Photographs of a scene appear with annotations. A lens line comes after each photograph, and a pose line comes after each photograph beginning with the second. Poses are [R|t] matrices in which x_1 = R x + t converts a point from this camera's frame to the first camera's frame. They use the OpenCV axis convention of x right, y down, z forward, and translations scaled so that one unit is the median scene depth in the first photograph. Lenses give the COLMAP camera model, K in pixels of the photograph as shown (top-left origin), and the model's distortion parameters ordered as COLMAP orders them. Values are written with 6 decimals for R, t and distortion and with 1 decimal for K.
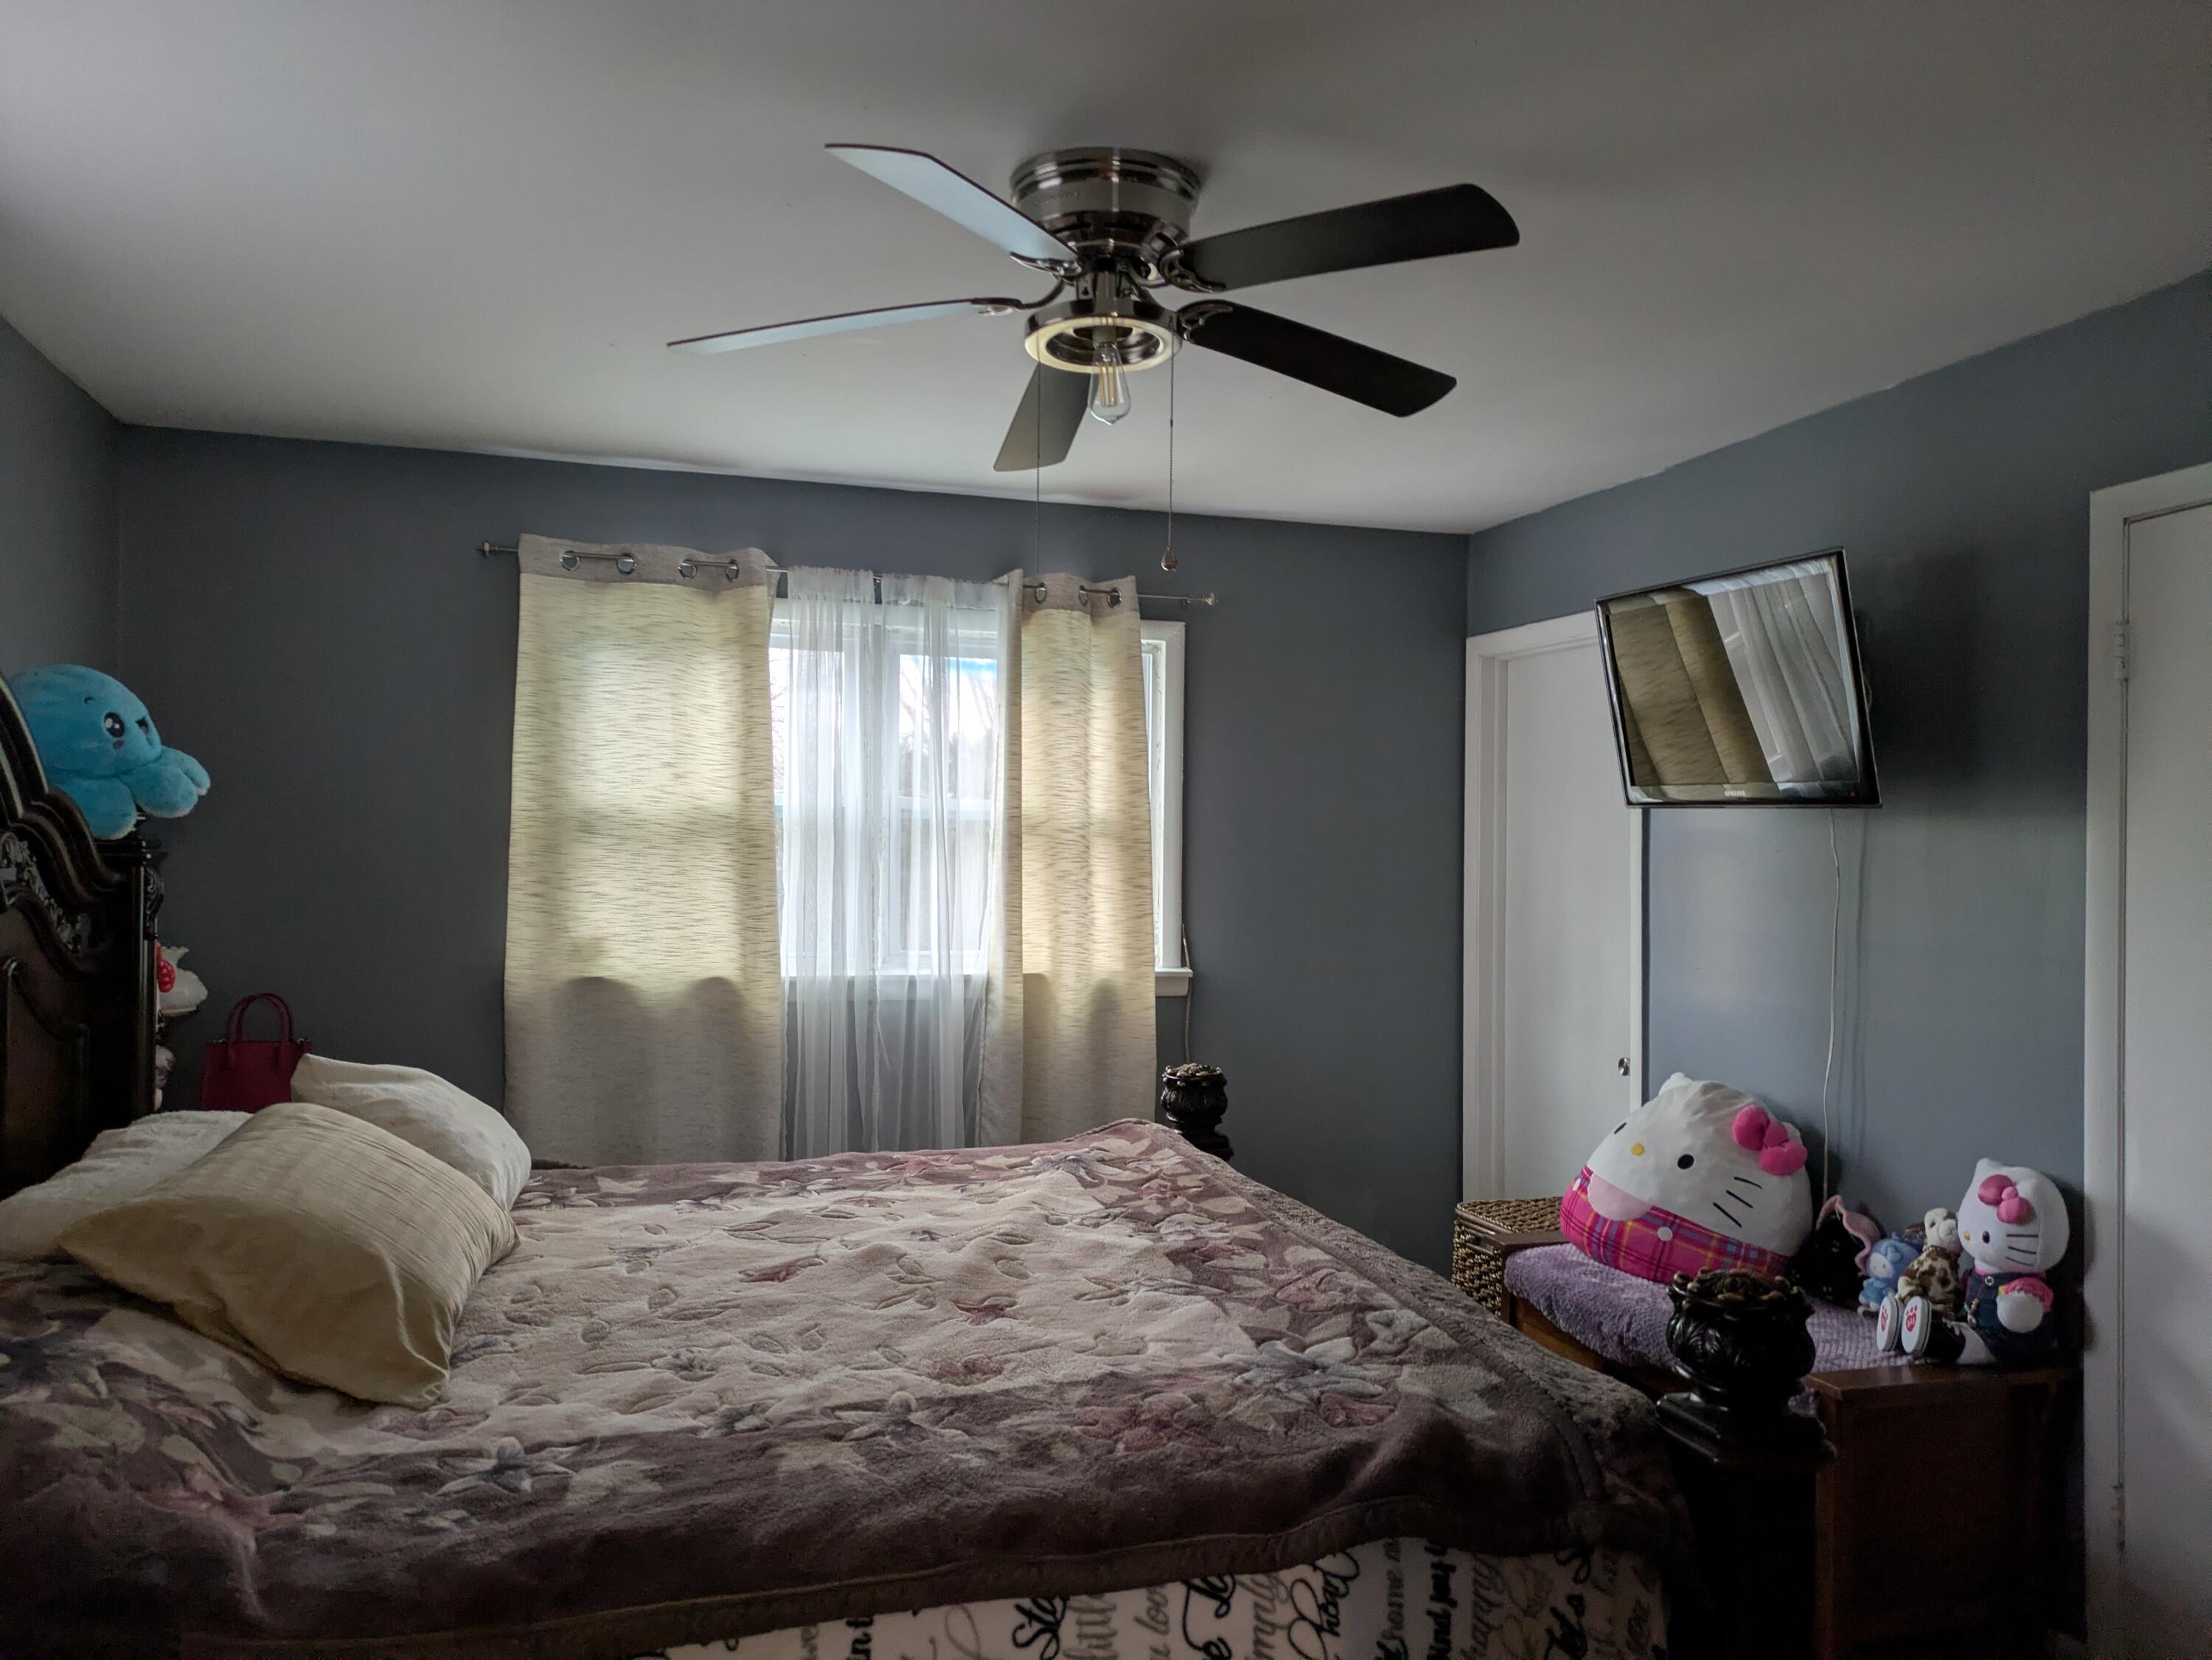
lens RADIAL K [[1633.0, 0, 1118.7], [0, 1633.0, 809.2], [0, 0, 1]] dist [0.050117, -0.045613]
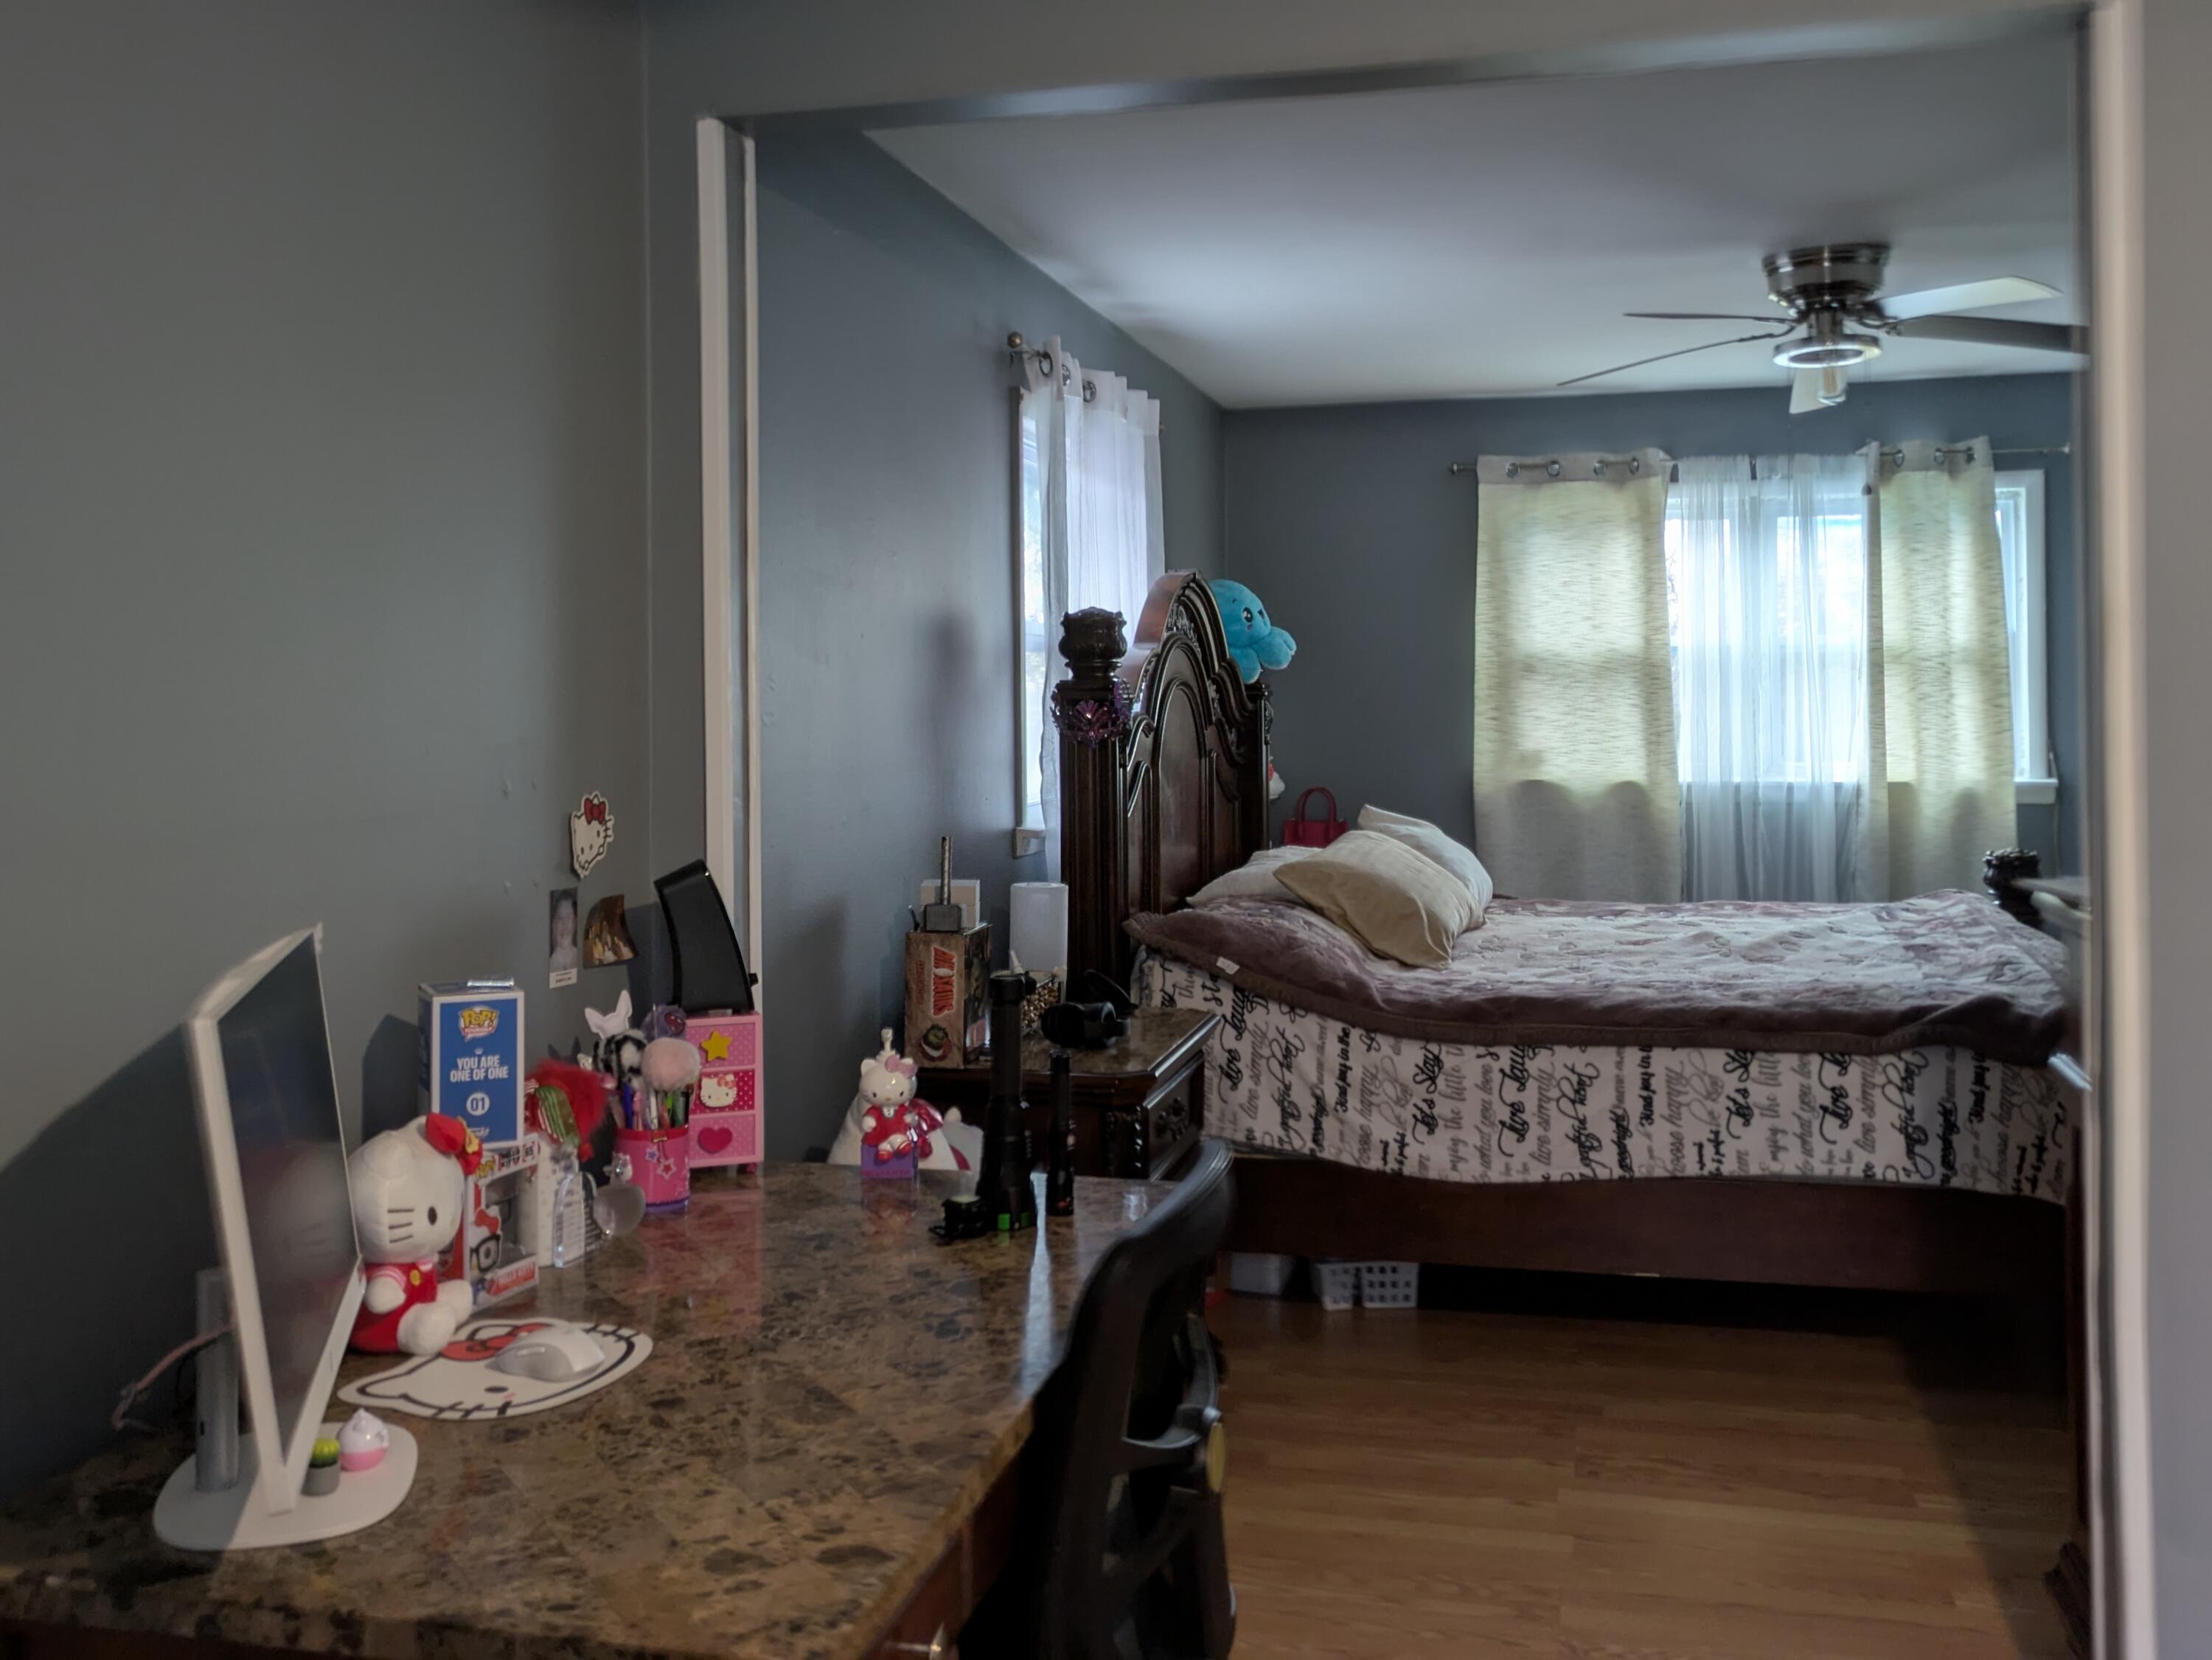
lens RADIAL K [[1659.1, 0, 1118.9], [0, 1659.1, 810.3], [0, 0, 1]] dist [0.001572, -0.006599]
pose [[0.844682, 0.016709, -0.535008, 0.127737], [0.036043, 0.995469, 0.087994, -0.004722], [0.534054, -0.093610, 0.840252, -0.348668]]
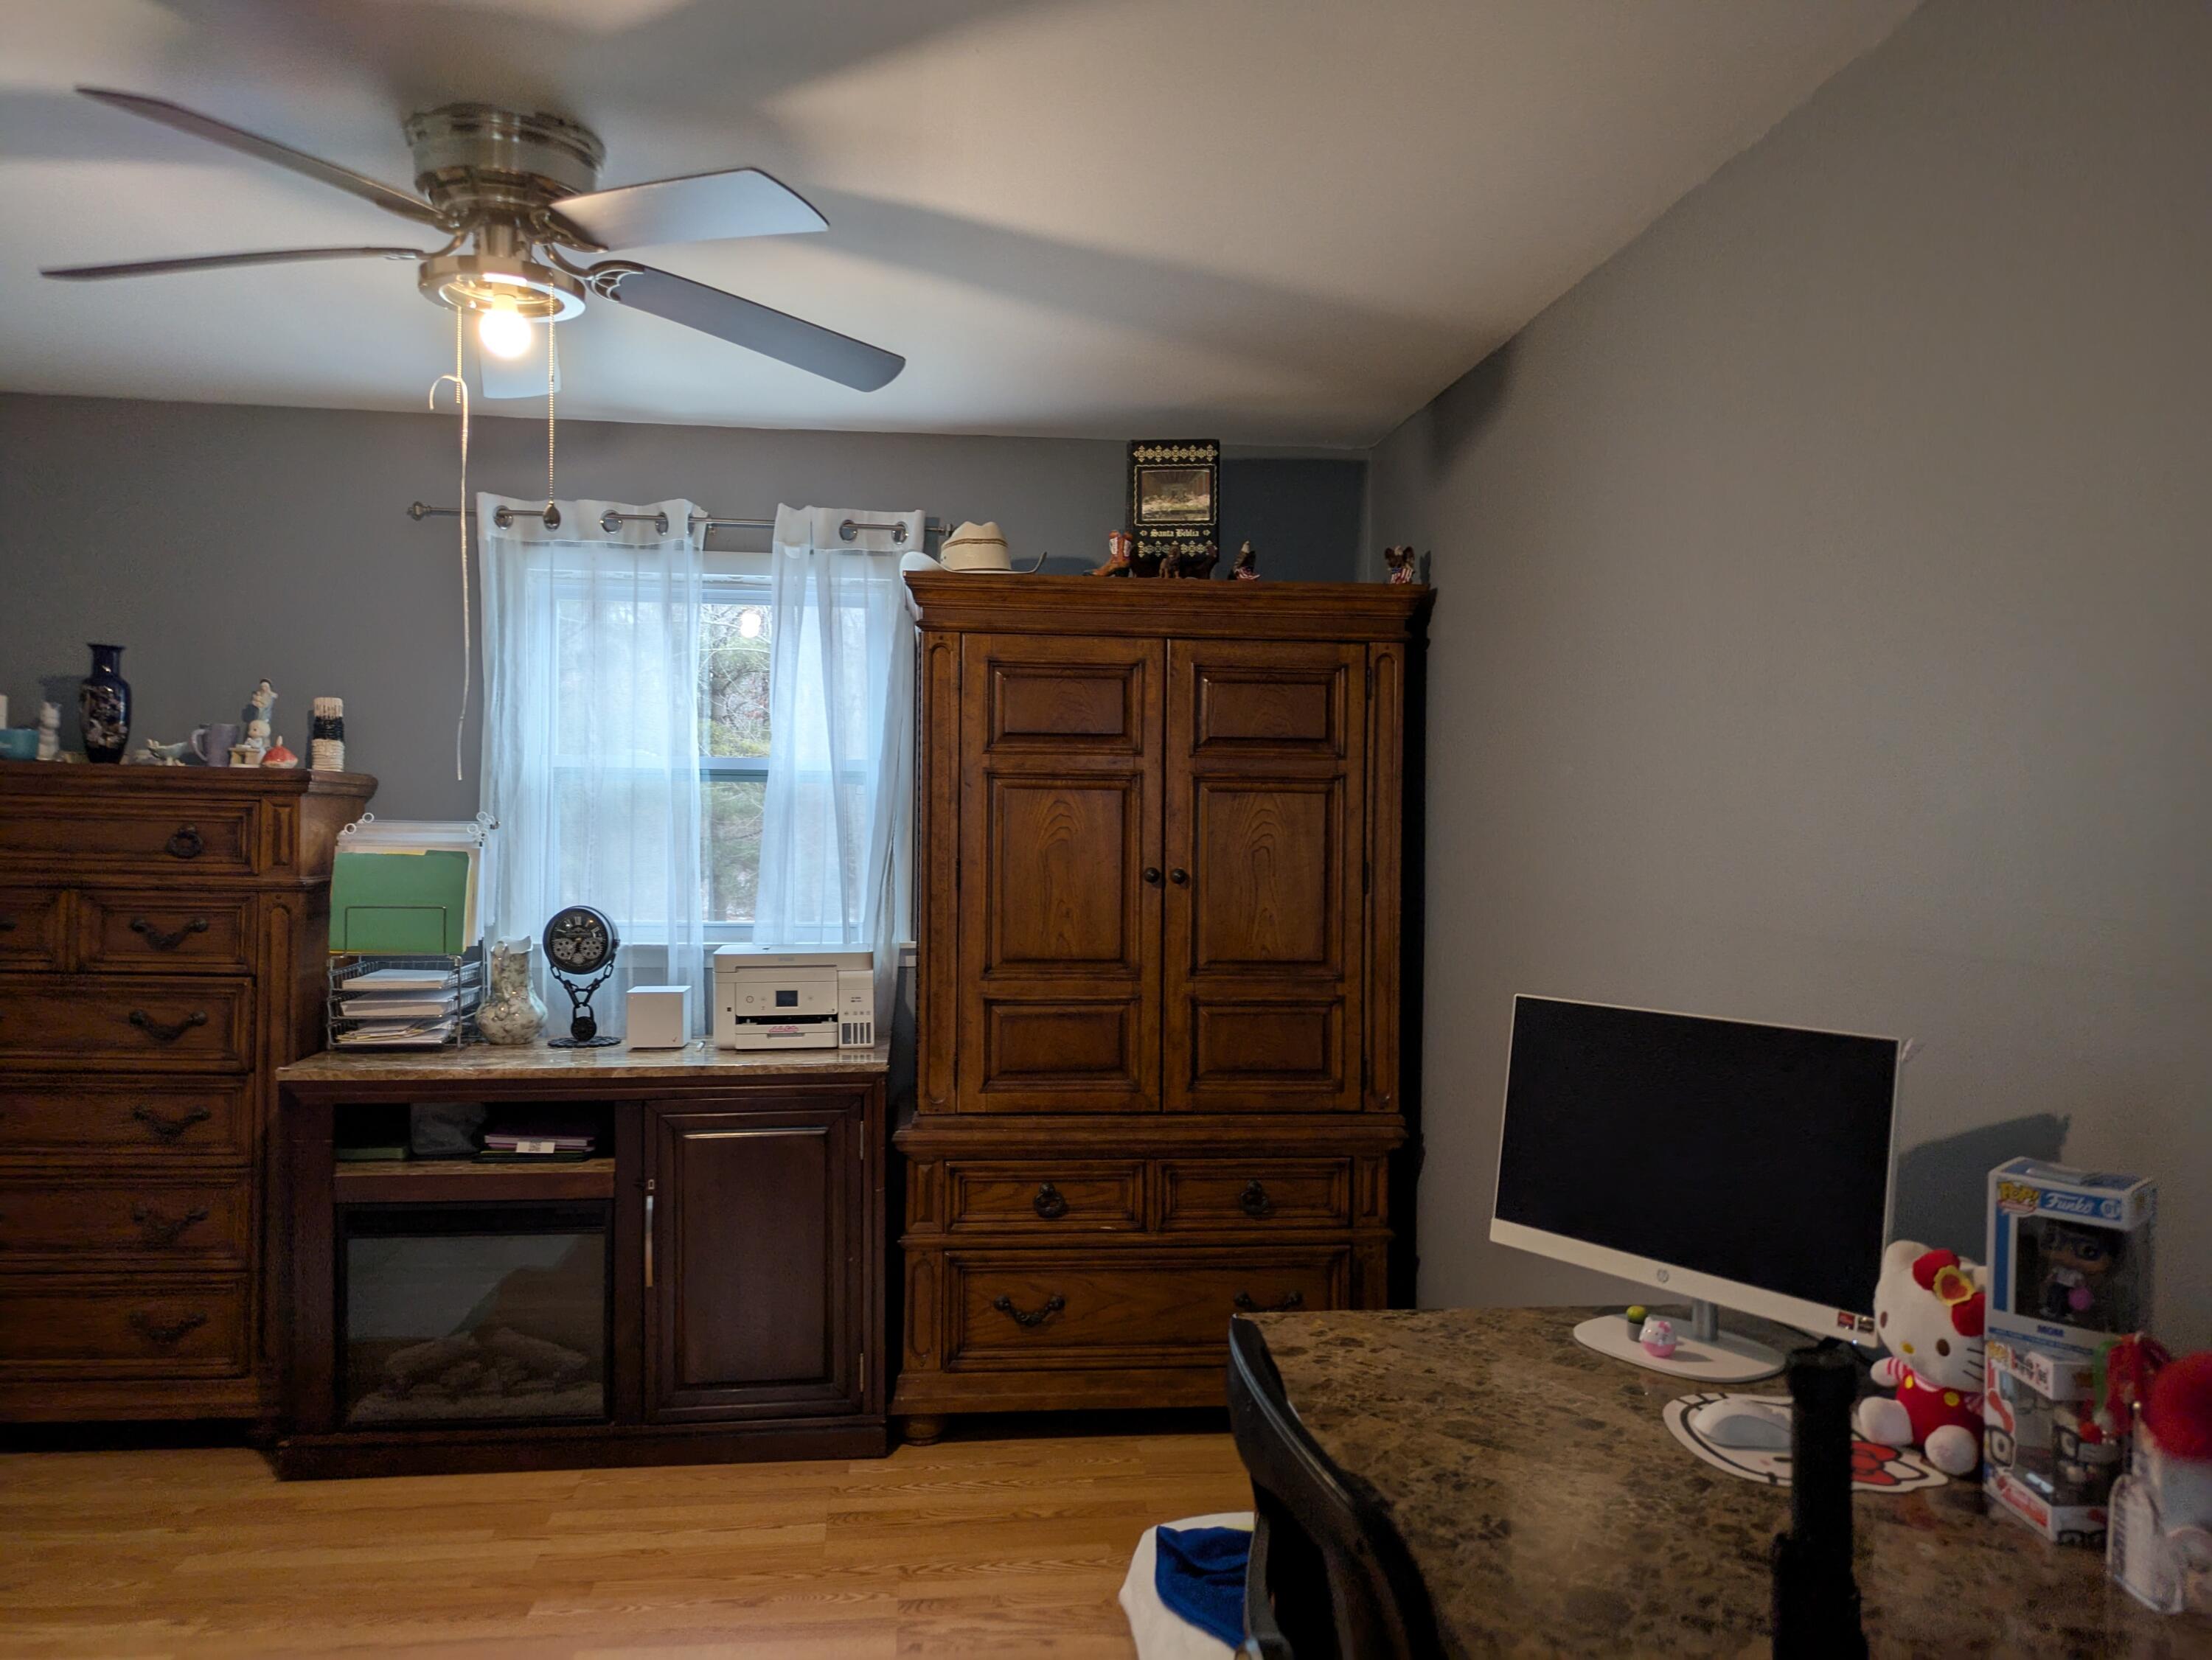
lens RADIAL K [[1659.1, 0, 1094.3], [0, 1659.1, 824.7], [0, 0, 1]] dist [0.001572, -0.006599]
pose [[-0.983344, -0.020395, 0.180604, -0.002770], [-0.024659, 0.999467, -0.021394, 0.001771], [-0.180072, -0.025491, -0.983323, 0.063620]]
